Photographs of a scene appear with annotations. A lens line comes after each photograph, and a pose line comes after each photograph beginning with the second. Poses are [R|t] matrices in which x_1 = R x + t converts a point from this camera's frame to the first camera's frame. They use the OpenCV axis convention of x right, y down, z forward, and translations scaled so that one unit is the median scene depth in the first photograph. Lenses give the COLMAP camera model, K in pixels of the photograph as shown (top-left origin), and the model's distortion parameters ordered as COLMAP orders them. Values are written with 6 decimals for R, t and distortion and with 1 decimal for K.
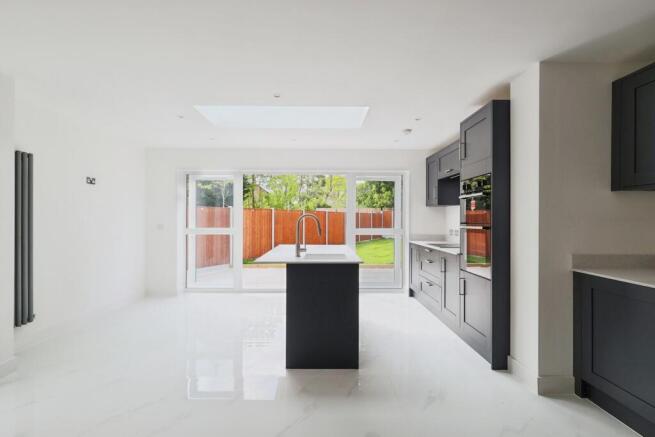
lens RADIAL K [[326.3, 0, 325.1], [0, 326.3, 216.6], [0, 0, 1]] dist [-0.006312, -0.000011]
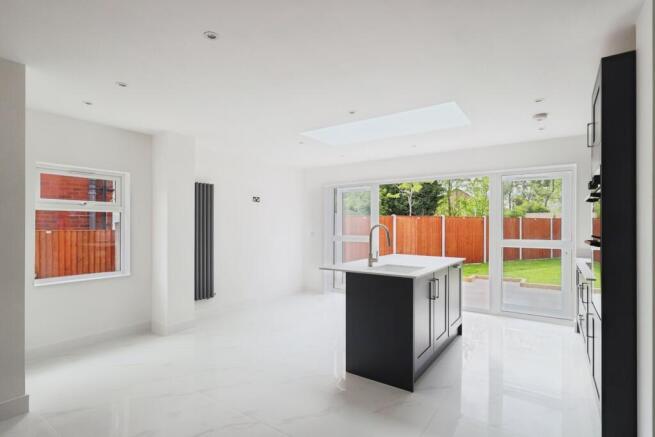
lens RADIAL K [[326.3, 0, 324.5], [0, 326.3, 223.9], [0, 0, 1]] dist [-0.006312, -0.000011]
pose [[0.813600, -0.004204, -0.581410, 0.212228], [0.005482, 0.999985, 0.000442, -0.006234], [0.581399, -0.003547, 0.813611, 0.049962]]
